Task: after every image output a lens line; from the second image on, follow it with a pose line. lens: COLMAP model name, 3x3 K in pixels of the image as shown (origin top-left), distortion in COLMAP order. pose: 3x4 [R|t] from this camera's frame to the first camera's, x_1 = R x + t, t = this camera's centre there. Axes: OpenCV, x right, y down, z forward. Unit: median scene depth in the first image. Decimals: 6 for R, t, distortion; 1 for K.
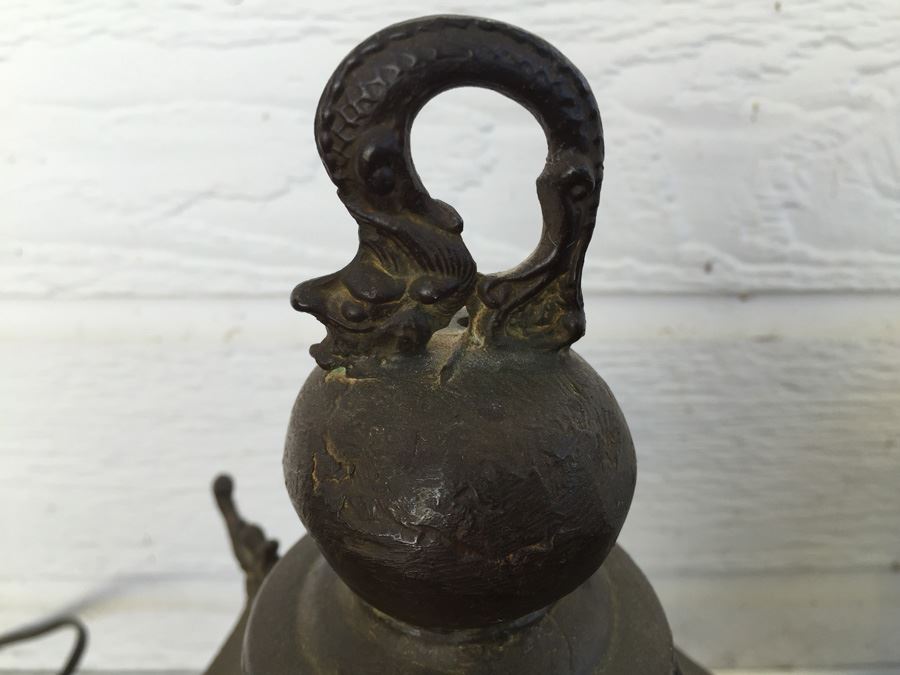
lens RADIAL K [[817.0, 0, 448.4], [0, 817.0, 318.3], [0, 0, 1]] dist [0.078415, -0.187540]
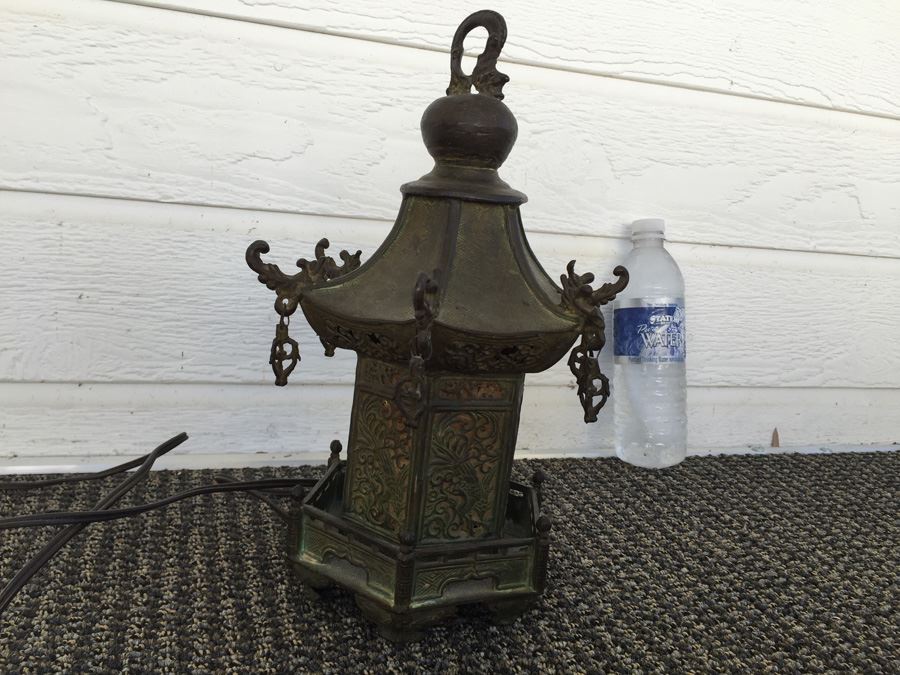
lens RADIAL K [[807.0, 0, 455.8], [0, 807.0, 320.4], [0, 0, 1]] dist [0.099765, -0.167036]
pose [[0.948832, 0.038723, 0.313399, -1.164681], [0.052807, 0.959021, -0.278372, 2.309961], [-0.311335, 0.280678, 0.907904, -2.507987]]
